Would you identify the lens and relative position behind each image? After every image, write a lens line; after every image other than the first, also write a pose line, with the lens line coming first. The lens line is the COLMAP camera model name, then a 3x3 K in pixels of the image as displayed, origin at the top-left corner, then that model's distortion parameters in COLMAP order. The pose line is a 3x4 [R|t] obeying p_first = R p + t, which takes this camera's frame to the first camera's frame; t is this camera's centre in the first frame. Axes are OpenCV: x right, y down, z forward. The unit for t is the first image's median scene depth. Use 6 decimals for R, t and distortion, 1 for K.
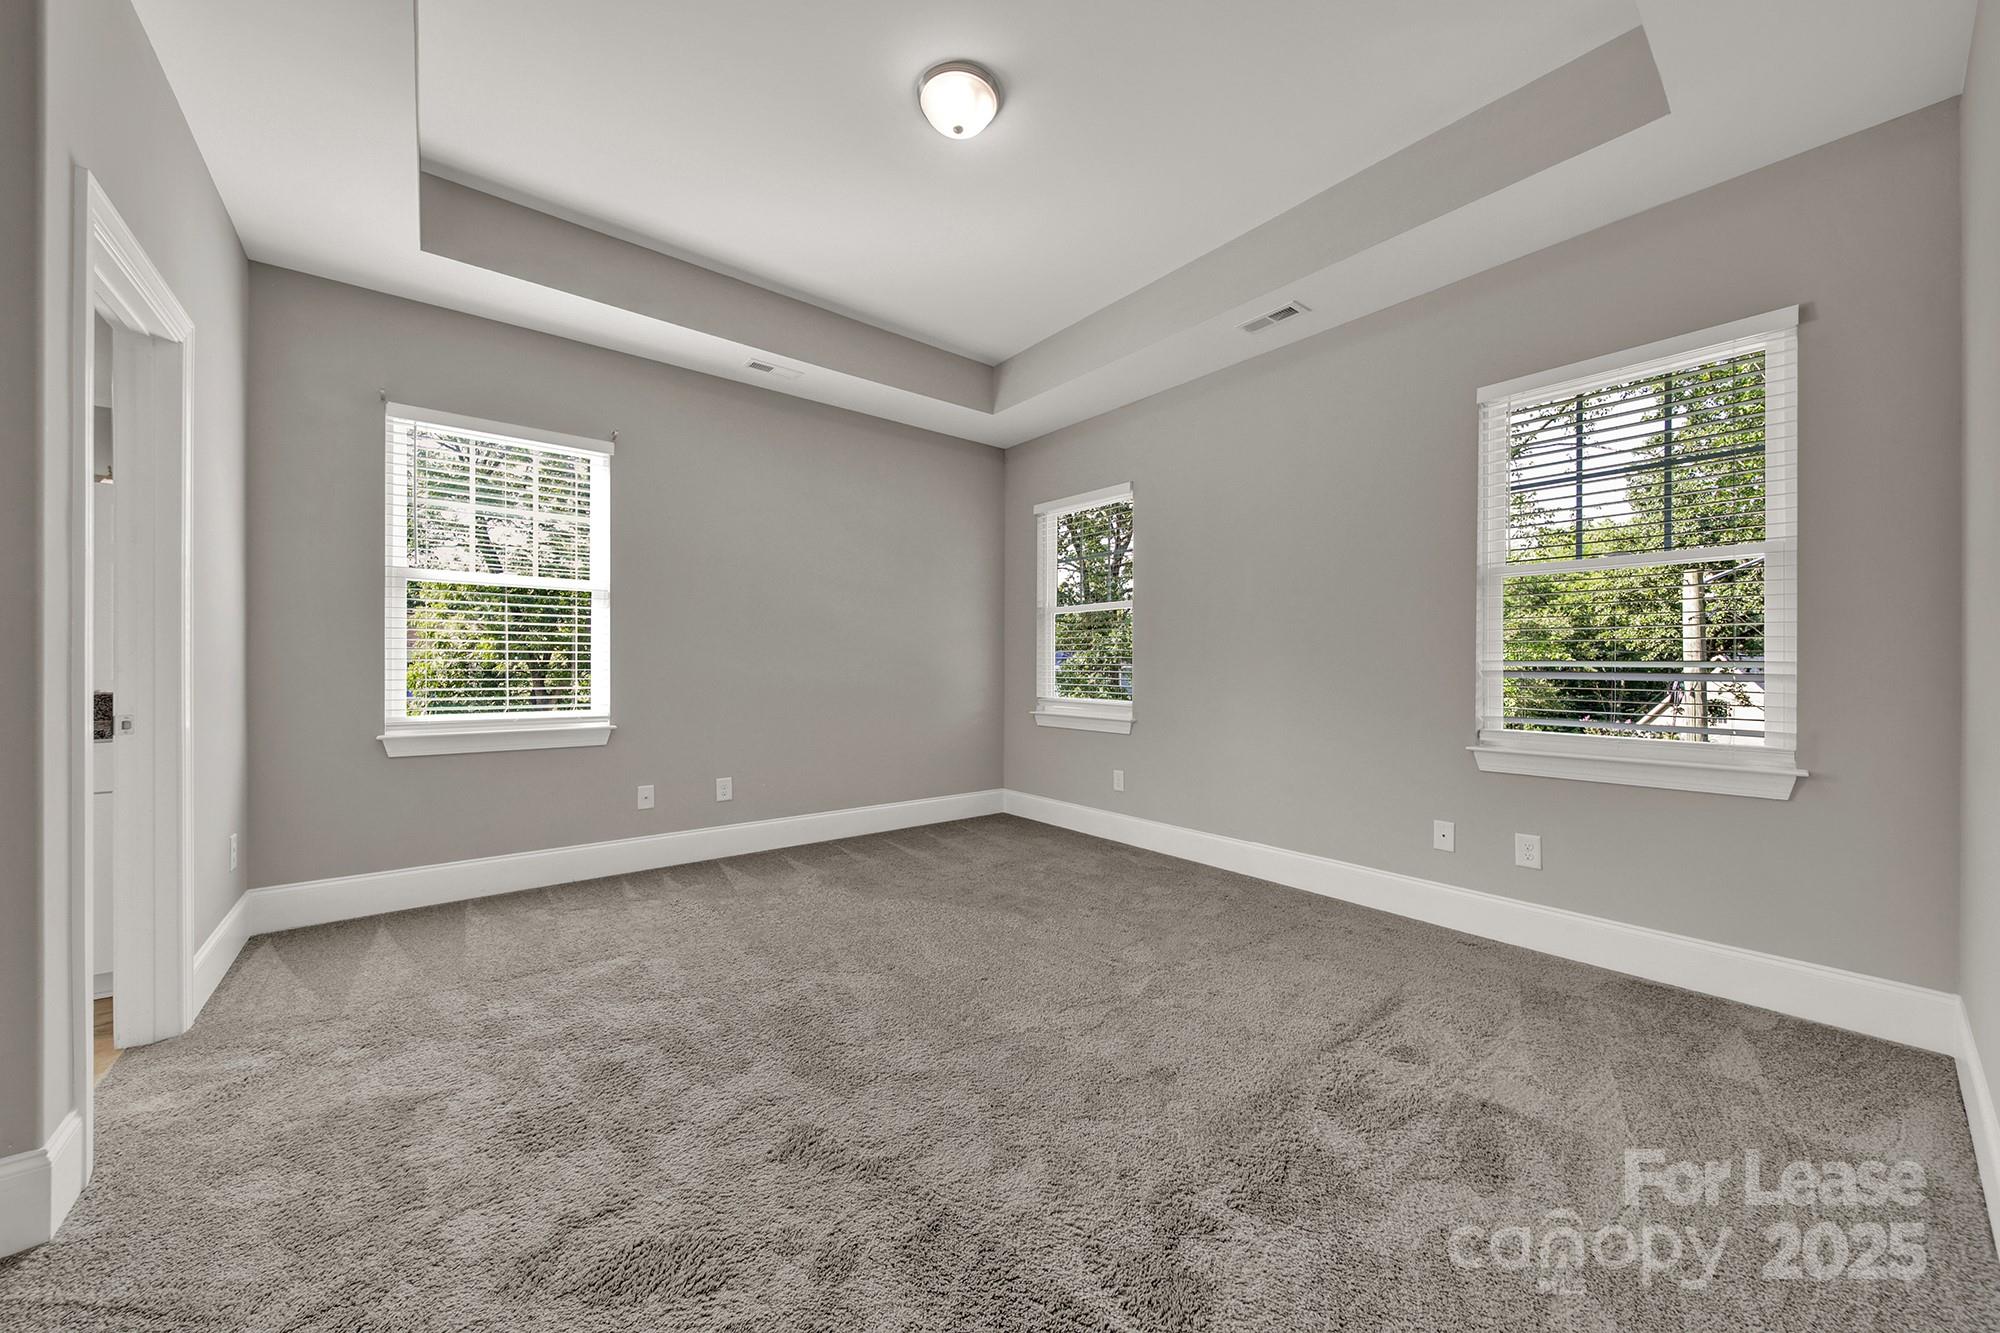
lens RADIAL K [[726.3, 0, 1005.7], [0, 726.3, 657.1], [0, 0, 1]] dist [0.001178, 0.000048]
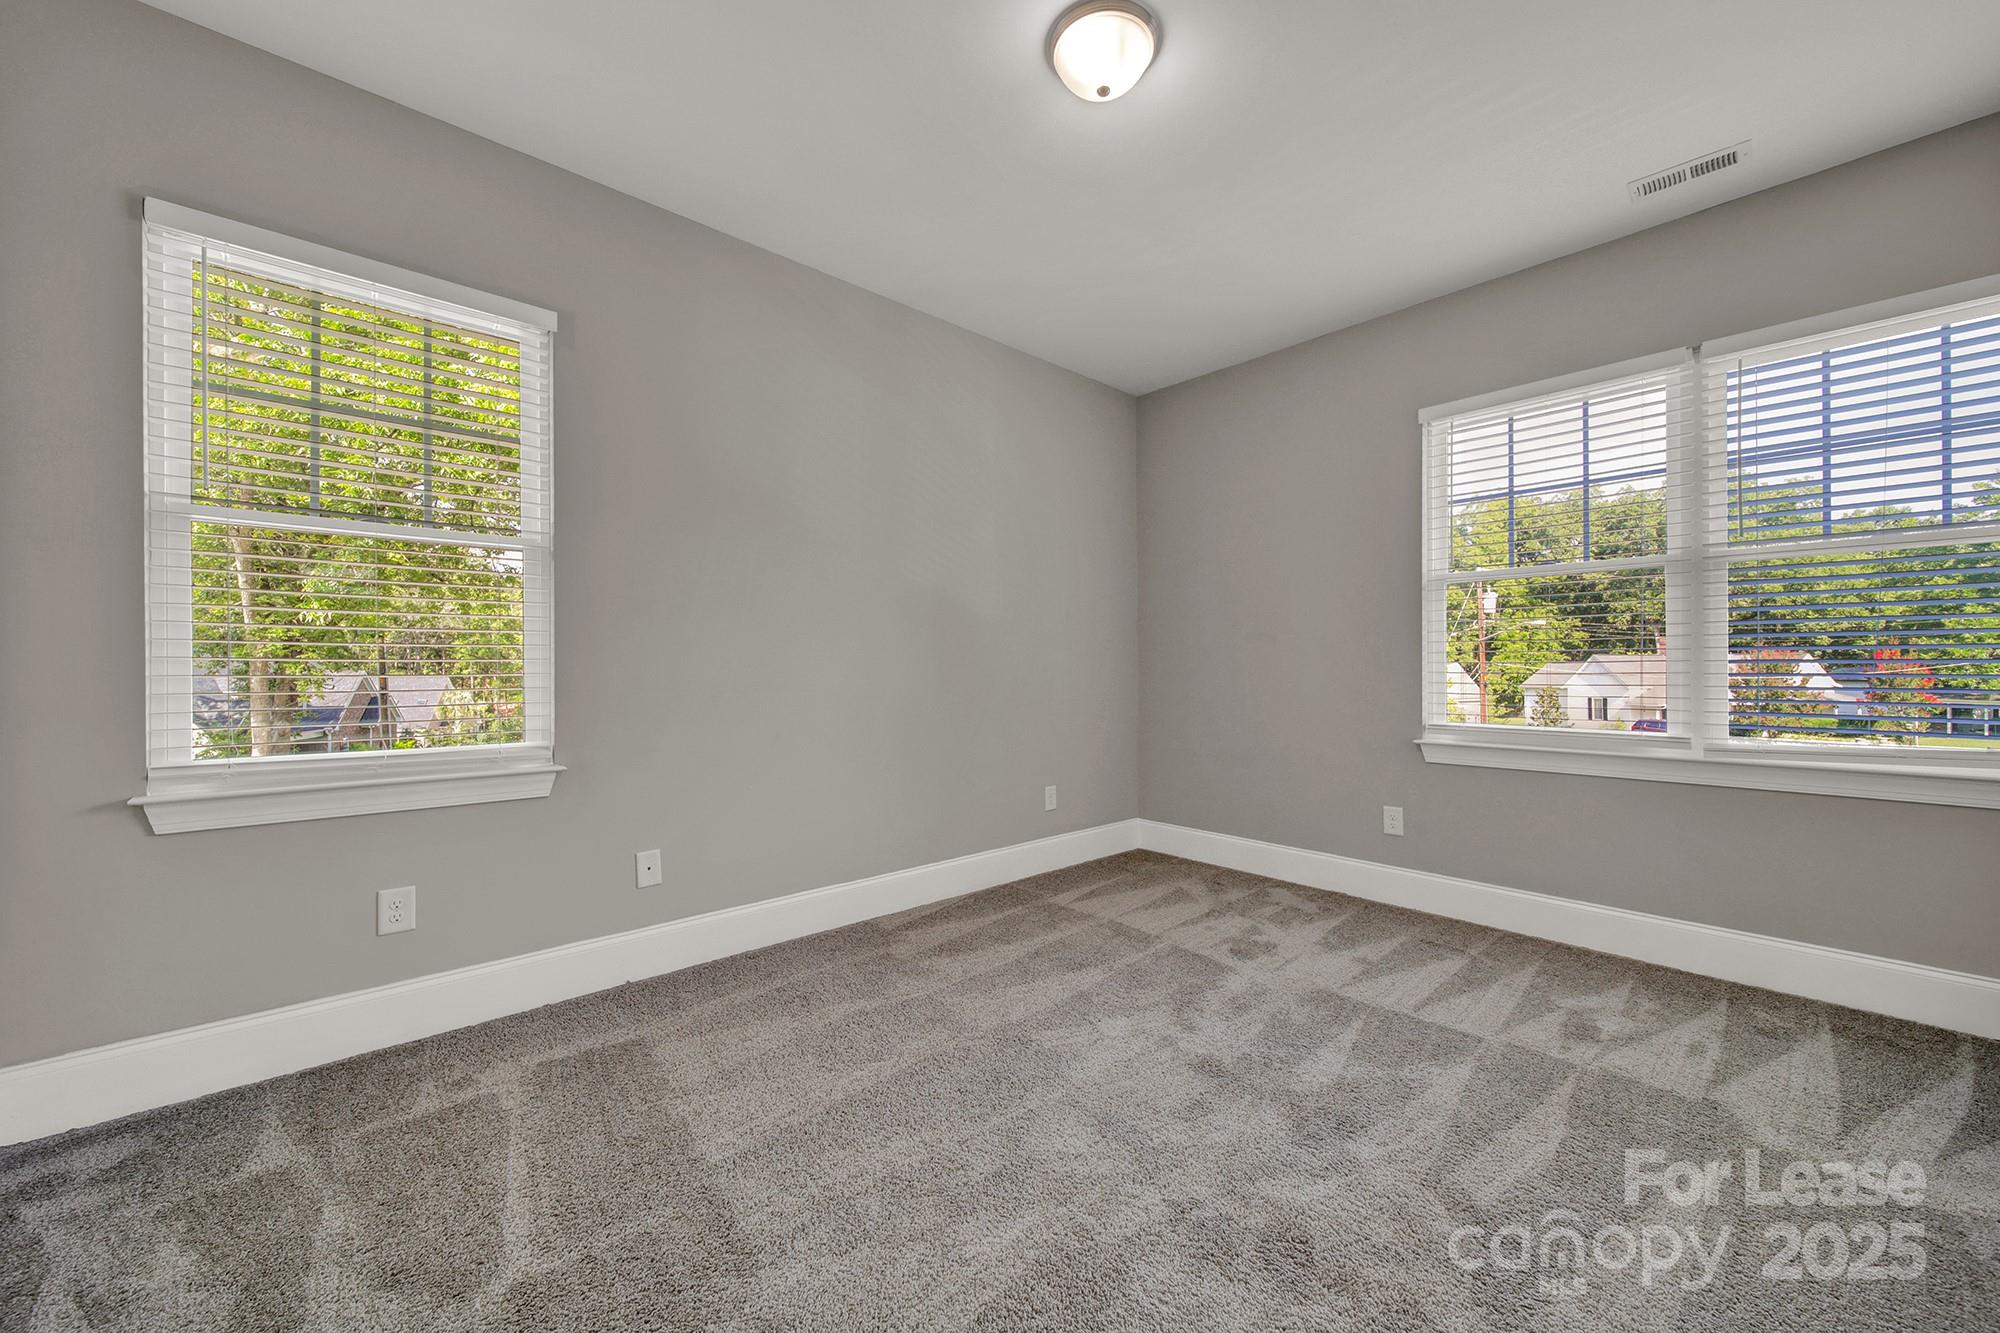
lens RADIAL K [[624.8, 0, 1004.8], [0, 624.8, 667.0], [0, 0, 1]] dist [-0.000120, -0.000068]
pose [[0.980338, -0.007188, 0.197195, -0.459758], [0.004628, 0.999899, 0.013442, 0.007951], [-0.197272, -0.012266, 0.980272, 0.607751]]
